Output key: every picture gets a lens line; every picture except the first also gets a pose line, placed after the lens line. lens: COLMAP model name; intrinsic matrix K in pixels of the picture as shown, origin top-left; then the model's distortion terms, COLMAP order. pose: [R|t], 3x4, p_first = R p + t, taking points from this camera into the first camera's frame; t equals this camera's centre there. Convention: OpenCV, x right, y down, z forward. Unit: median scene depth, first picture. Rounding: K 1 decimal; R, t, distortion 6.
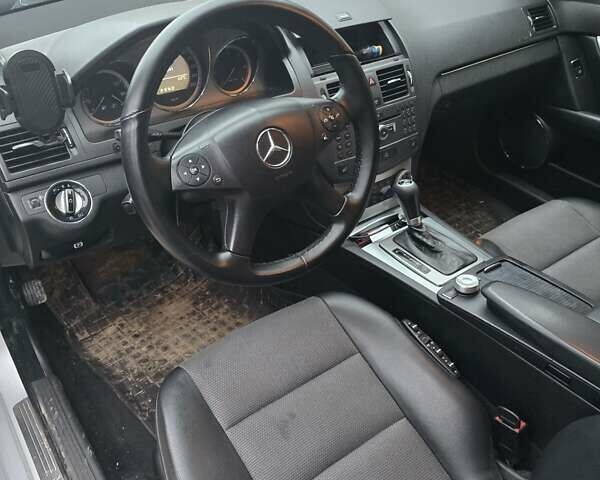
lens RADIAL K [[544.9, 0, 298.1], [0, 544.9, 271.1], [0, 0, 1]] dist [0.134472, -0.261454]
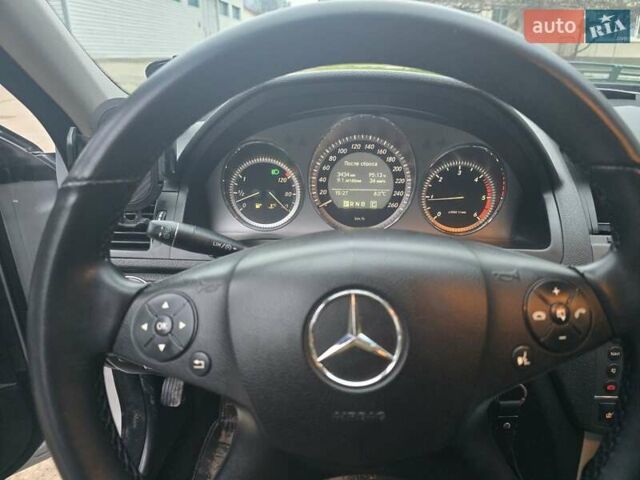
lens RADIAL K [[453.0, 0, 322.8], [0, 453.0, 247.1], [0, 0, 1]] dist [0.037941, -0.001320]
pose [[0.781678, 0.238004, -0.576484, 0.074647], [-0.393899, 0.905041, -0.160452, -0.151850], [0.483553, 0.352498, 0.801200, 0.480635]]
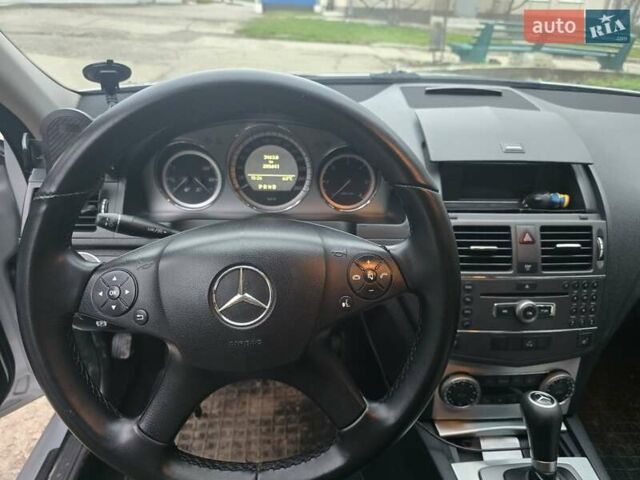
lens RADIAL K [[452.5, 0, 320.0], [0, 452.5, 240.0], [0, 0, 1]] dist [-0.000395, -0.001501]
pose [[0.845293, 0.260134, -0.466702, 0.172051], [-0.355901, 0.925622, -0.128681, -0.169927], [0.398515, 0.274873, 0.875003, 0.389217]]
